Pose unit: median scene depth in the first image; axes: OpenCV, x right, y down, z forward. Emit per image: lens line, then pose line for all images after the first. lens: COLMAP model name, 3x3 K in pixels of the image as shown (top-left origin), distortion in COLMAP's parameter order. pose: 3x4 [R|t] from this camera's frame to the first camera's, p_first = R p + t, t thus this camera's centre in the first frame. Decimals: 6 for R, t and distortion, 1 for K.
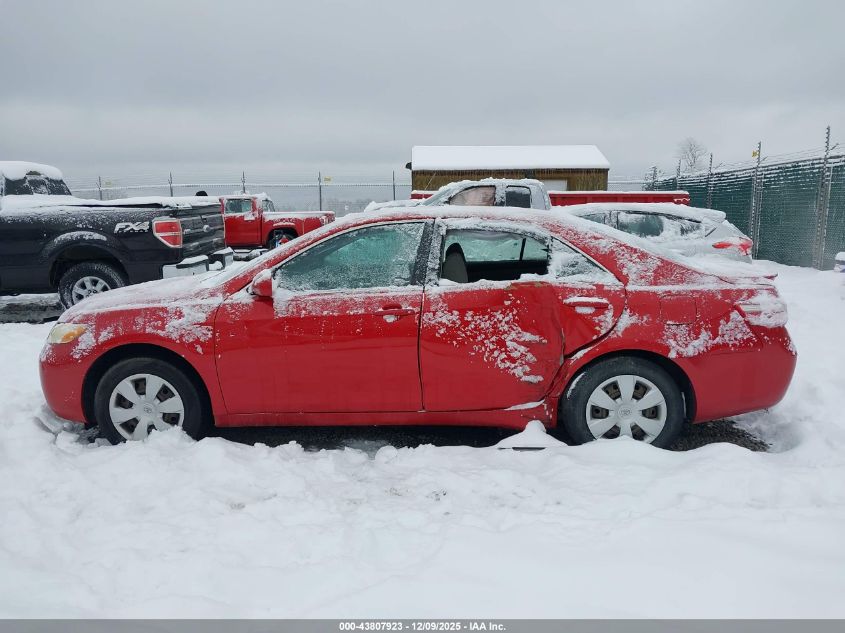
lens RADIAL K [[583.4, 0, 421.8], [0, 583.4, 319.7], [0, 0, 1]] dist [0.026880, -0.016607]
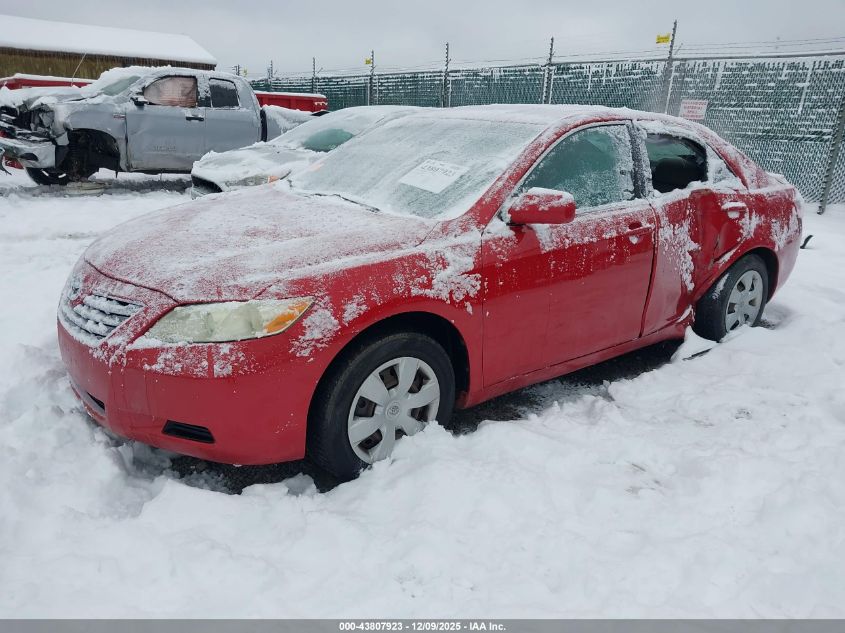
lens RADIAL K [[583.4, 0, 422.0], [0, 583.4, 315.2], [0, 0, 1]] dist [0.026880, -0.016607]
pose [[0.807909, -0.162955, 0.566329, -0.807320], [0.076067, 0.981805, 0.173989, -0.065738], [-0.584377, -0.097489, 0.805605, 0.463892]]
